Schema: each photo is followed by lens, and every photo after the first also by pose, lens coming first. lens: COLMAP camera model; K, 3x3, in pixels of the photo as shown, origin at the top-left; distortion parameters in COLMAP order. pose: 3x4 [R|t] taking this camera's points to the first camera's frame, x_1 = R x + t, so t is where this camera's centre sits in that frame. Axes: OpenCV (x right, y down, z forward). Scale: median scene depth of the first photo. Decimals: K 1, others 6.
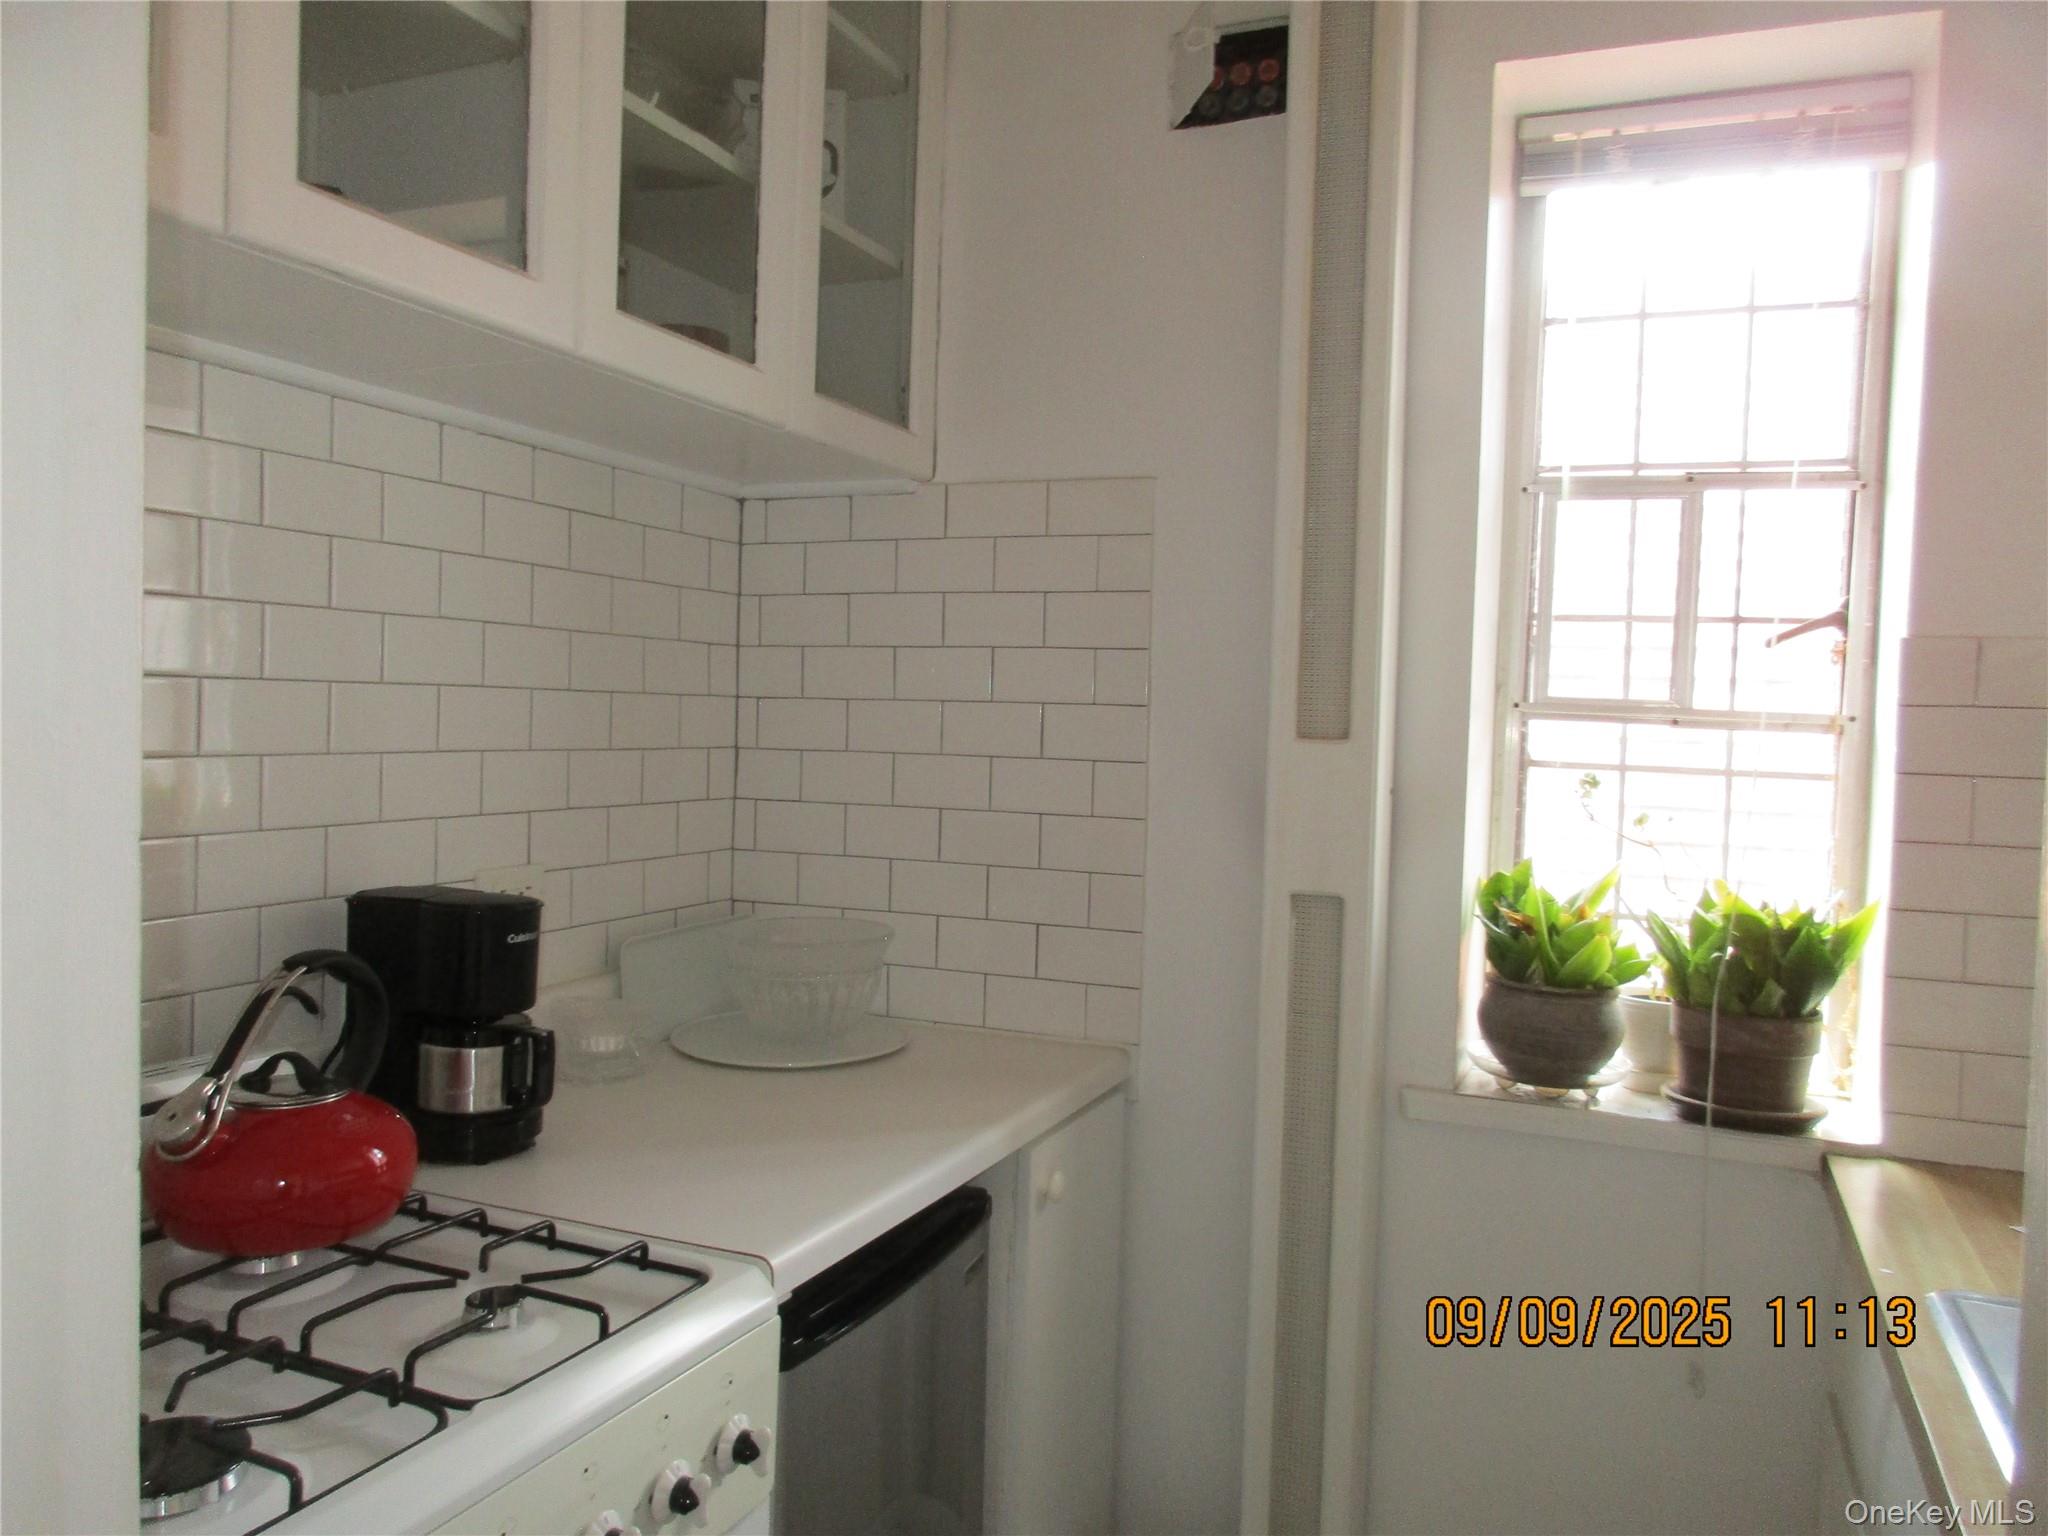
lens RADIAL K [[1489.5, 0, 1035.7], [0, 1489.5, 755.6], [0, 0, 1]] dist [-0.017384, 0.002871]
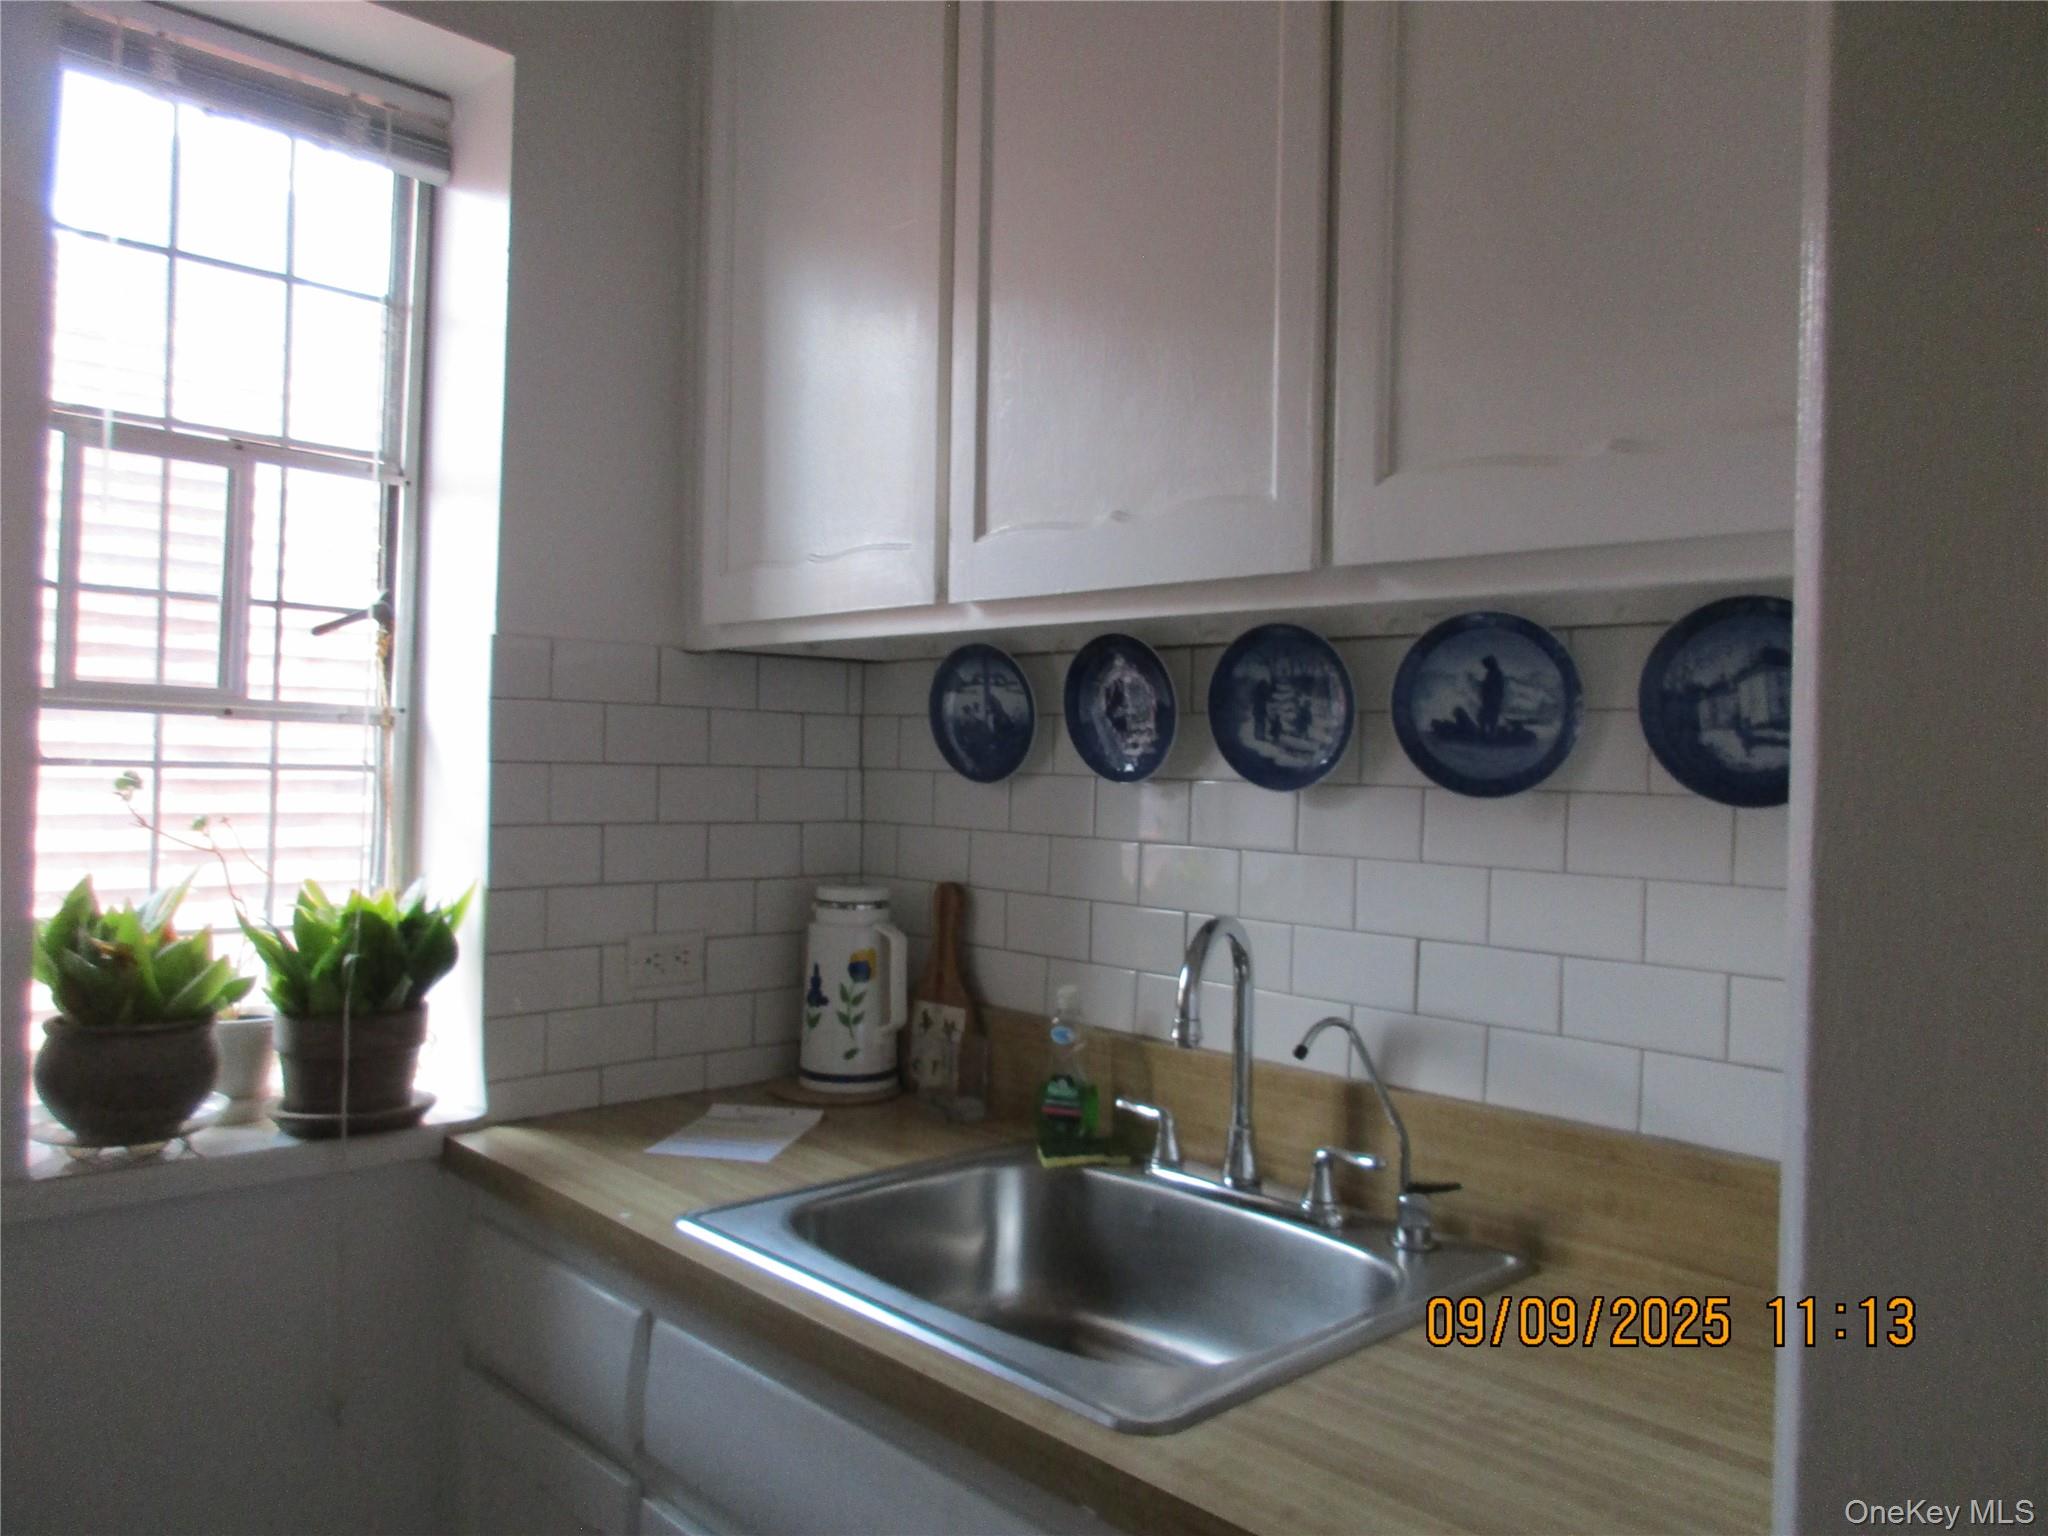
lens RADIAL K [[1489.5, 0, 1035.7], [0, 1489.5, 755.6], [0, 0, 1]] dist [-0.017384, 0.002871]
pose [[0.413266, -0.020308, 0.910384, -0.196793], [0.013341, 0.999779, 0.016245, -0.004291], [-0.910512, 0.005432, 0.413446, 0.178800]]
